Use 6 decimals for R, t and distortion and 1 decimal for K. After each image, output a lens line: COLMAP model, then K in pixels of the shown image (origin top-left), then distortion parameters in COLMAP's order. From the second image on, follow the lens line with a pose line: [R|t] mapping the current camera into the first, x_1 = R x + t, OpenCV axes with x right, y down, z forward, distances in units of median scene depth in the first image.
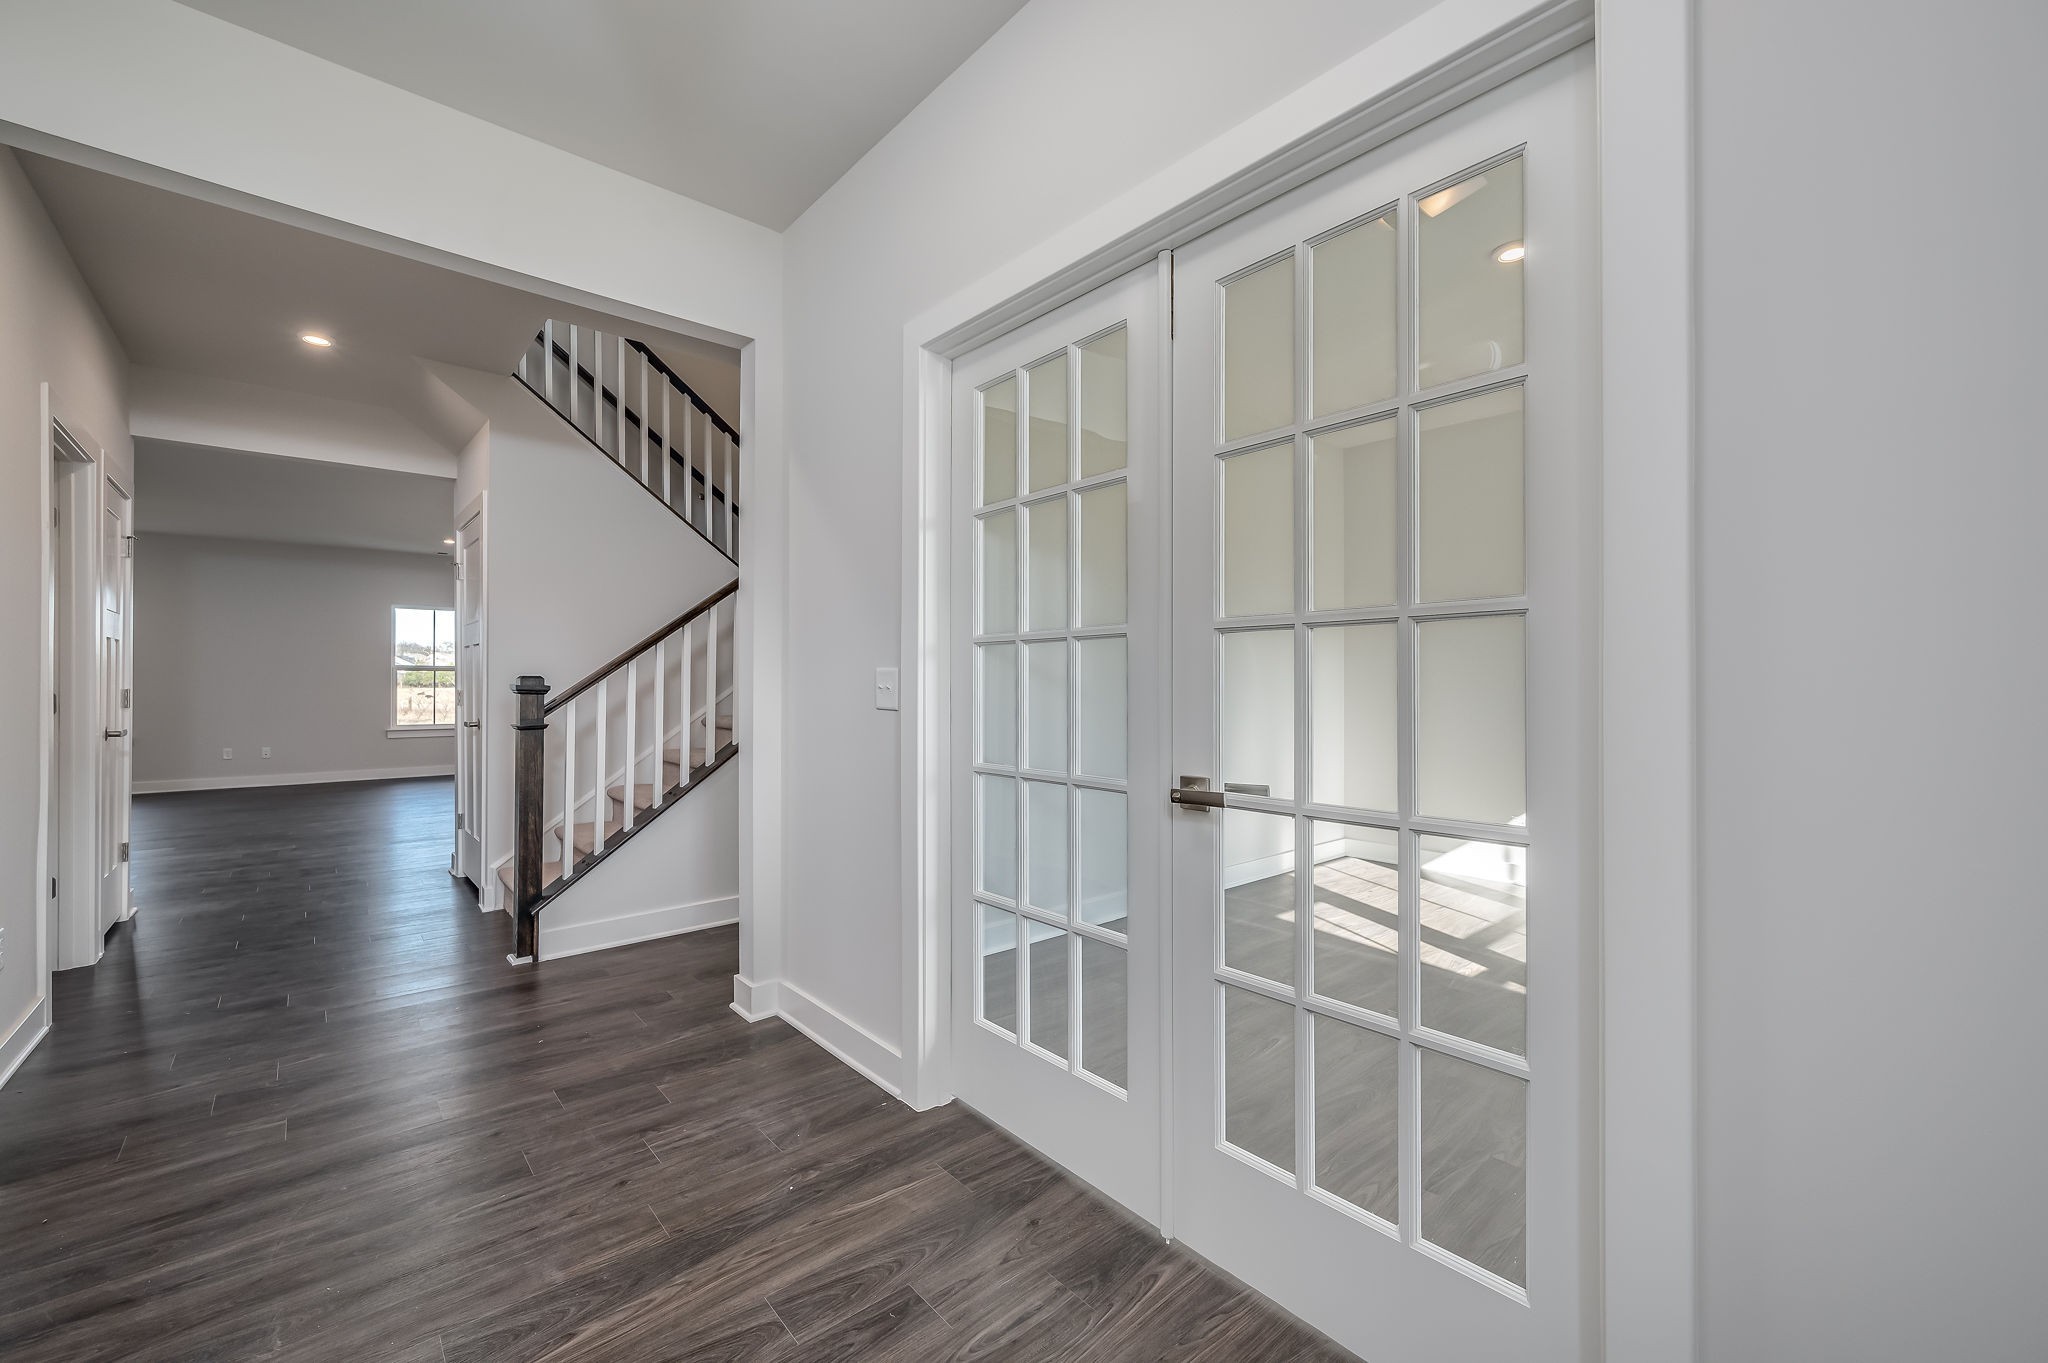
lens RADIAL K [[810.8, 0, 1024.0], [0, 810.8, 681.5], [0, 0, 1]] dist [0.001153, 0.000057]
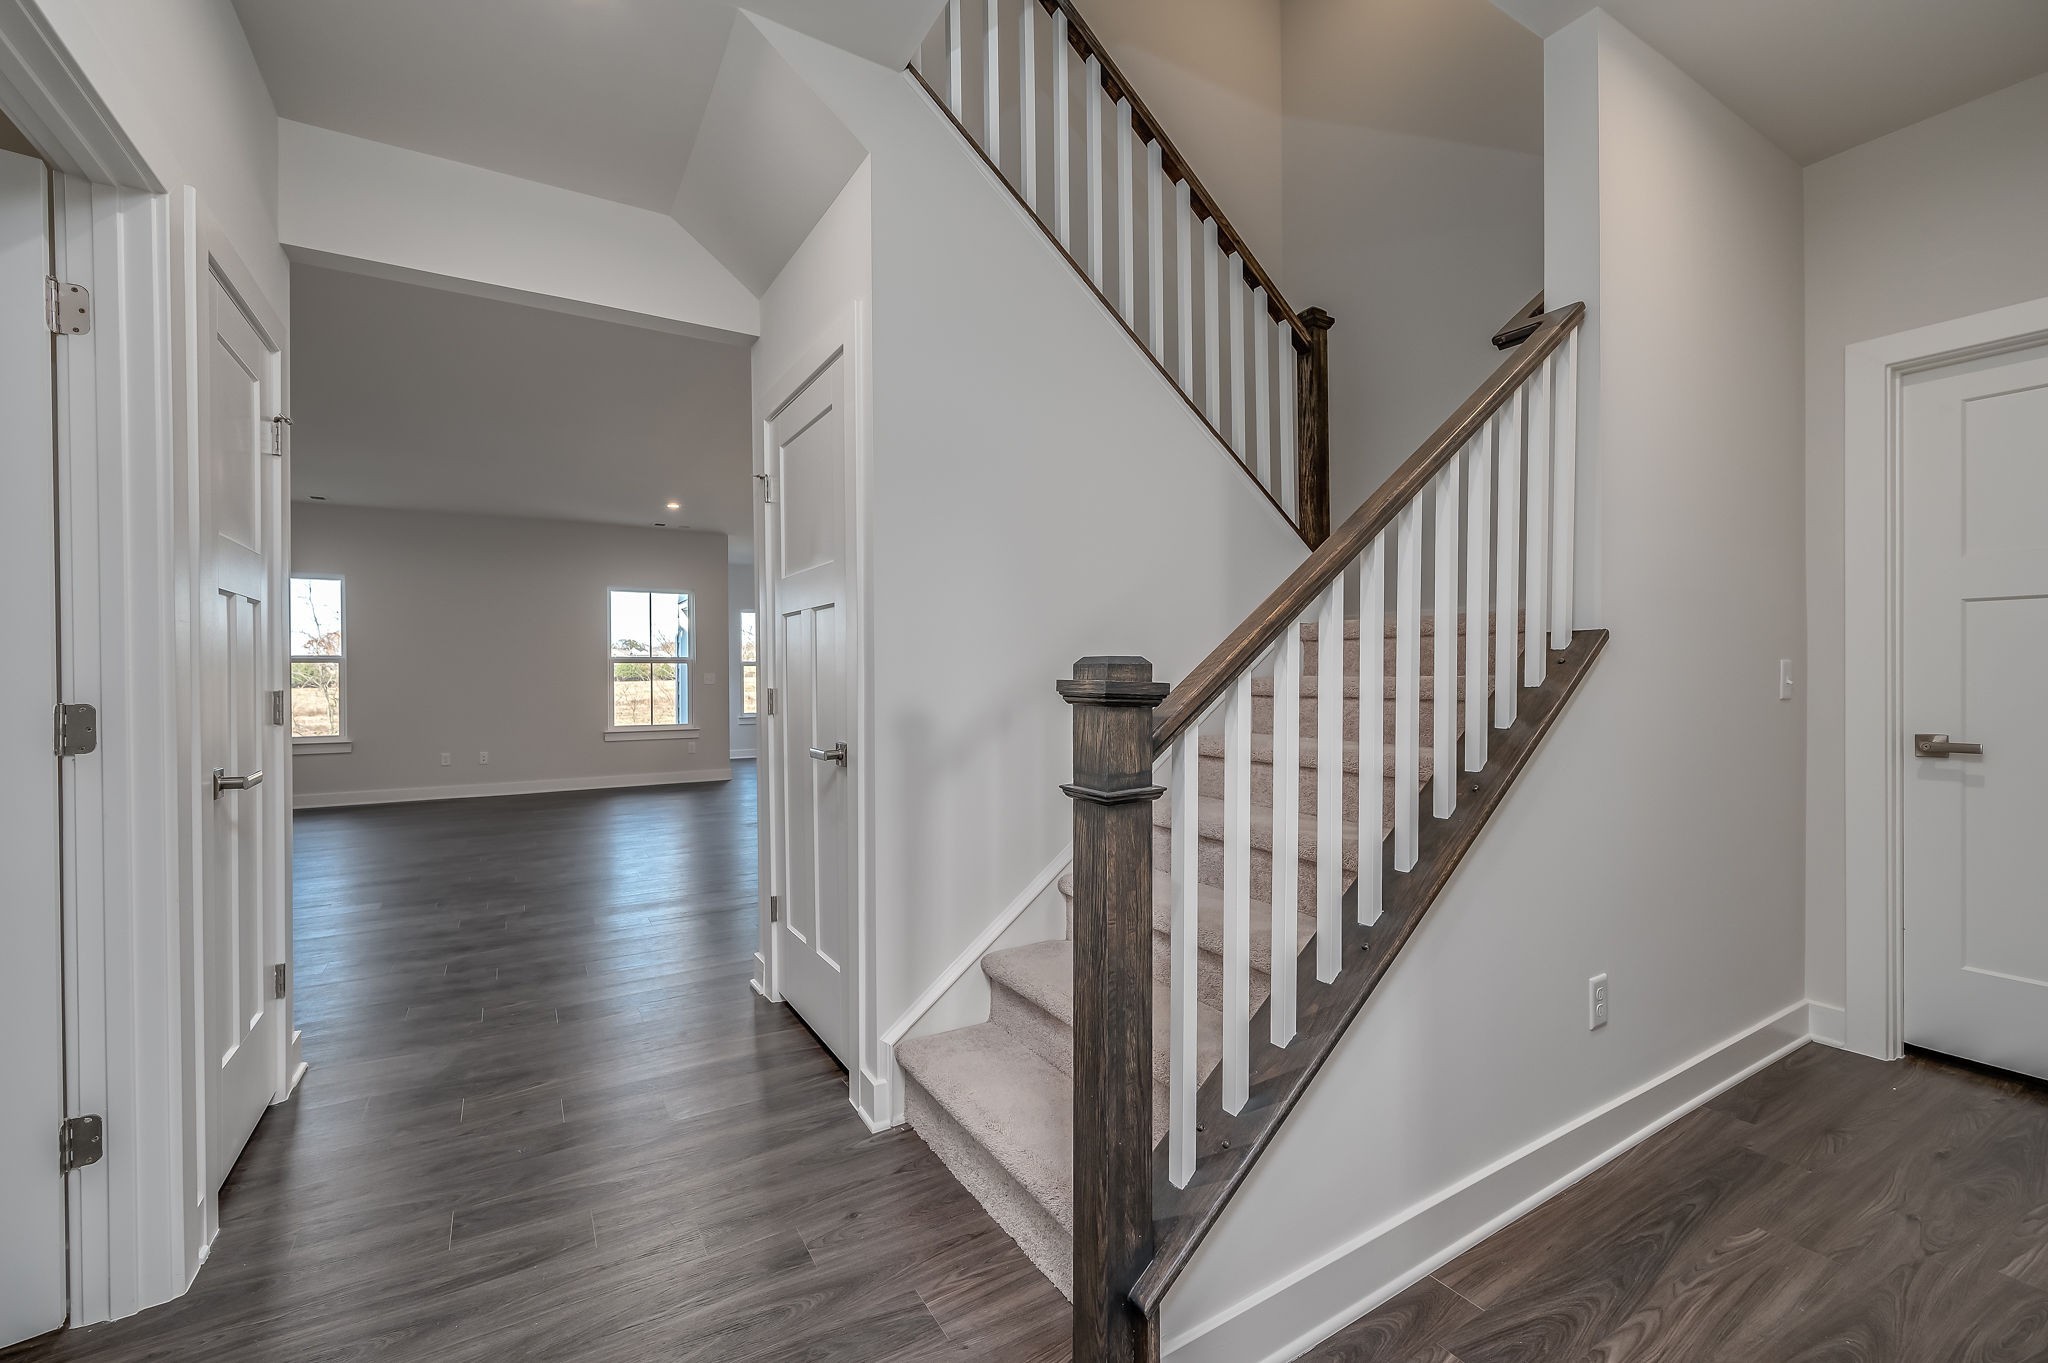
lens RADIAL K [[844.6, 0, 1024.0], [0, 844.6, 681.5], [0, 0, 1]] dist [-0.000278, 0.000052]
pose [[0.983887, -0.006065, -0.178690, -0.401117], [0.008147, 0.999907, 0.010922, -0.000431], [0.178607, -0.012201, 0.983845, 0.421996]]
